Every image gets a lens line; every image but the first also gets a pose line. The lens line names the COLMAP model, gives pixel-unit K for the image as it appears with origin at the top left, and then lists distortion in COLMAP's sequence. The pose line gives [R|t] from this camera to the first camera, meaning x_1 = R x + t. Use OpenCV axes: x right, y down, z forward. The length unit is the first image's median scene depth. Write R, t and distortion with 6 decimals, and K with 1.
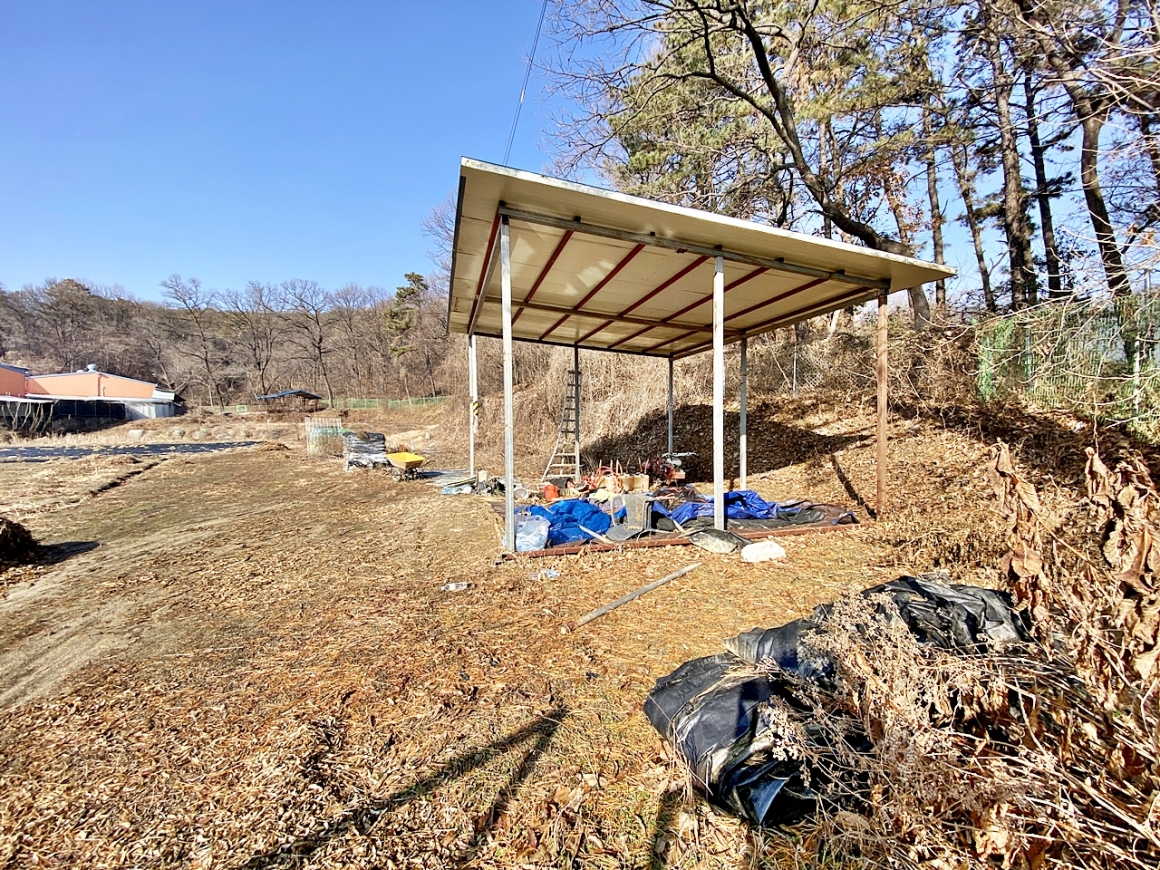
lens RADIAL K [[463.1, 0, 580.7], [0, 463.1, 437.2], [0, 0, 1]] dist [-0.004385, -0.011568]
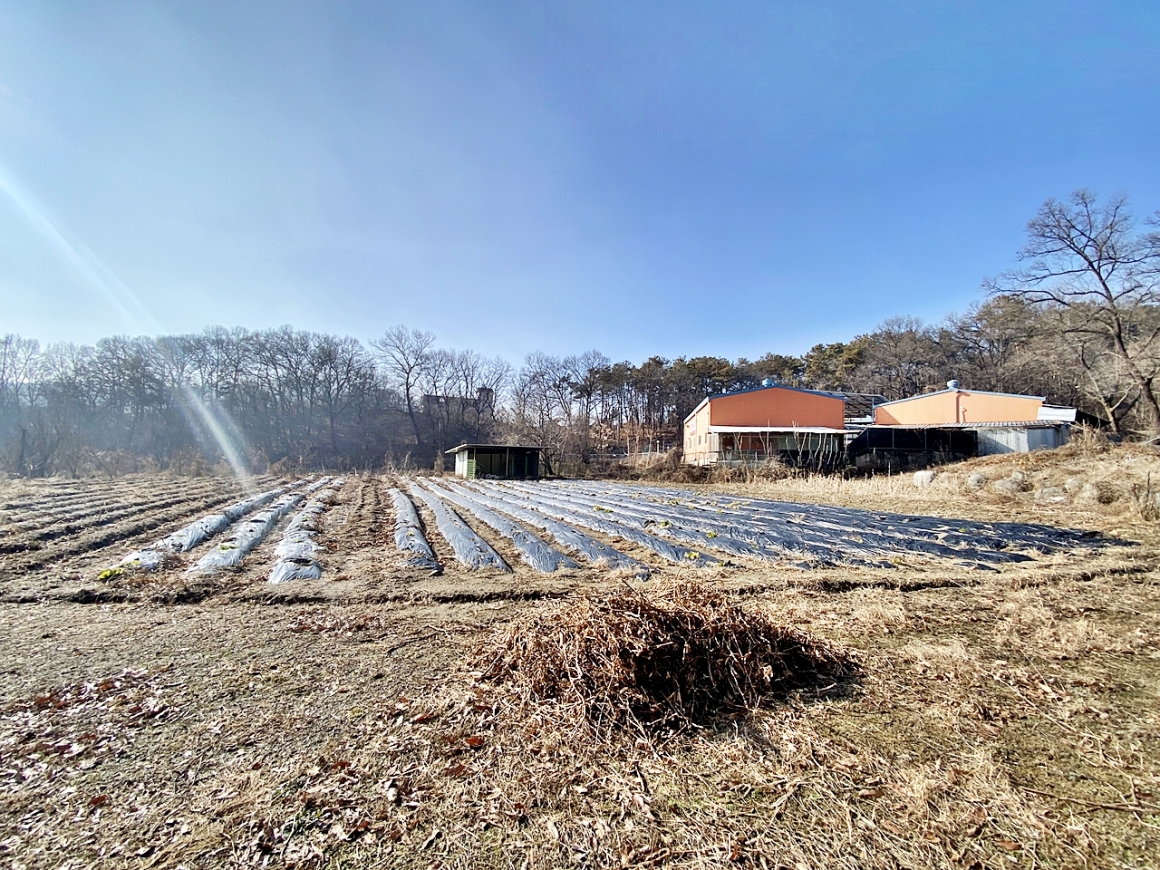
lens RADIAL K [[463.1, 0, 579.5], [0, 463.1, 437.3], [0, 0, 1]] dist [-0.004385, -0.011568]
pose [[-0.126262, -0.045153, -0.990969, -2.099707], [-0.038420, 0.998437, -0.040598, -0.114384], [0.991253, 0.032947, -0.127799, 3.933116]]
